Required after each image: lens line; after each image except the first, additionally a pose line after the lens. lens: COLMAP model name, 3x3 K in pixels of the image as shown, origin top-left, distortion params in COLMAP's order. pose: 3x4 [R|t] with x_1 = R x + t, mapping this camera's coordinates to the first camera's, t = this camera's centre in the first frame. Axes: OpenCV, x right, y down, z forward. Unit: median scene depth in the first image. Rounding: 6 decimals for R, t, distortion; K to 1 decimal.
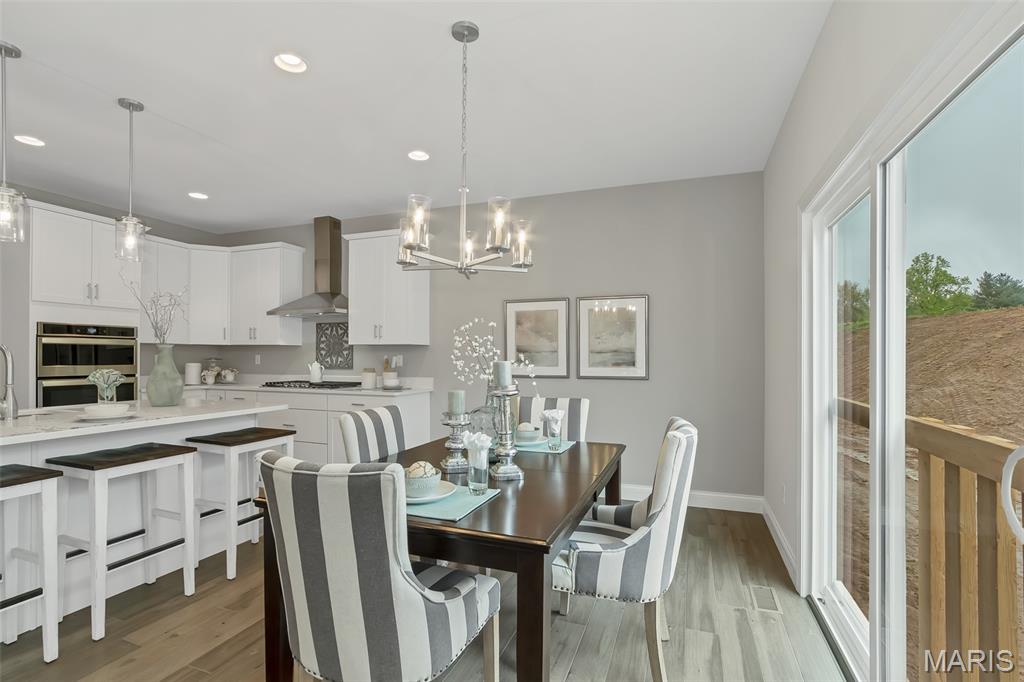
lens RADIAL K [[467.5, 0, 513.3], [0, 467.5, 353.1], [0, 0, 1]] dist [-0.023948, 0.000455]
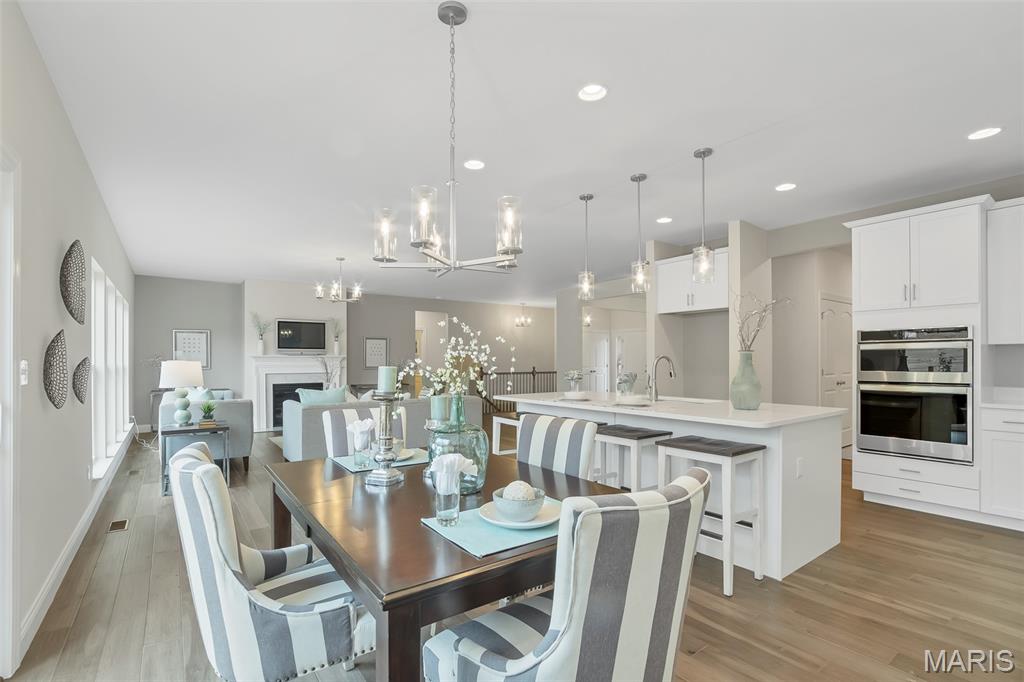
lens RADIAL K [[489.7, 0, 509.5], [0, 489.7, 358.0], [0, 0, 1]] dist [-0.018774, 0.000311]
pose [[-0.535337, -0.004504, -0.844627, 0.342272], [0.004639, 0.999955, -0.008272, 0.002984], [0.844626, -0.008347, -0.535292, 0.821150]]
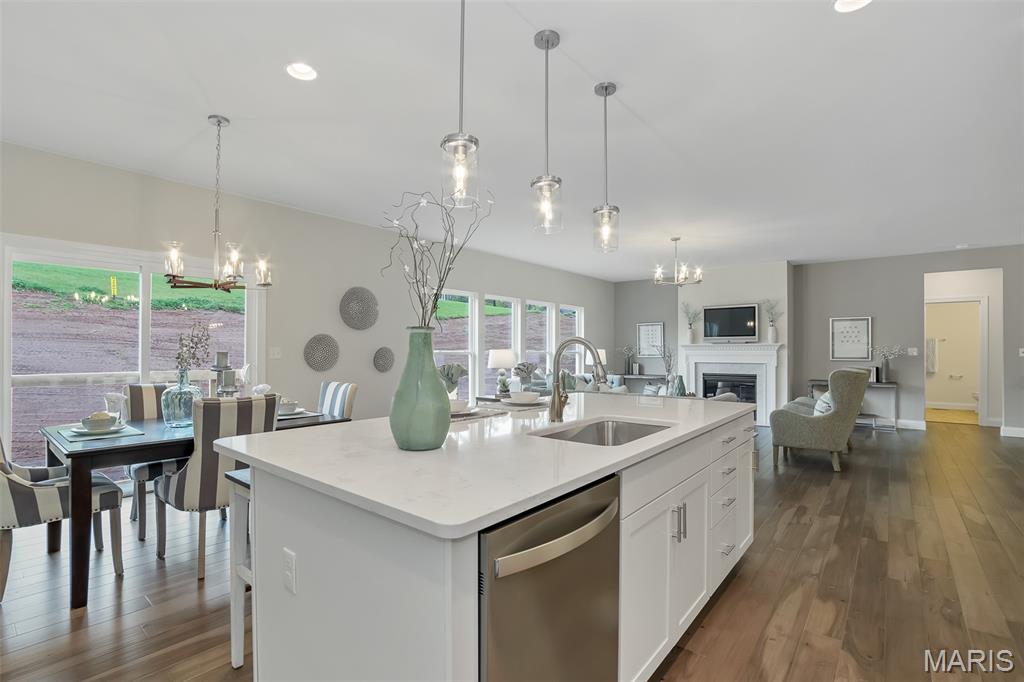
lens RADIAL K [[493.2, 0, 512.0], [0, 493.2, 341.0], [0, 0, 1]] dist [-0.016305, 0.000148]
pose [[-0.943667, 0.005018, 0.330859, -0.685825], [-0.003229, 0.999698, -0.024372, 0.009924], [-0.330882, -0.024068, -0.943365, 1.059618]]
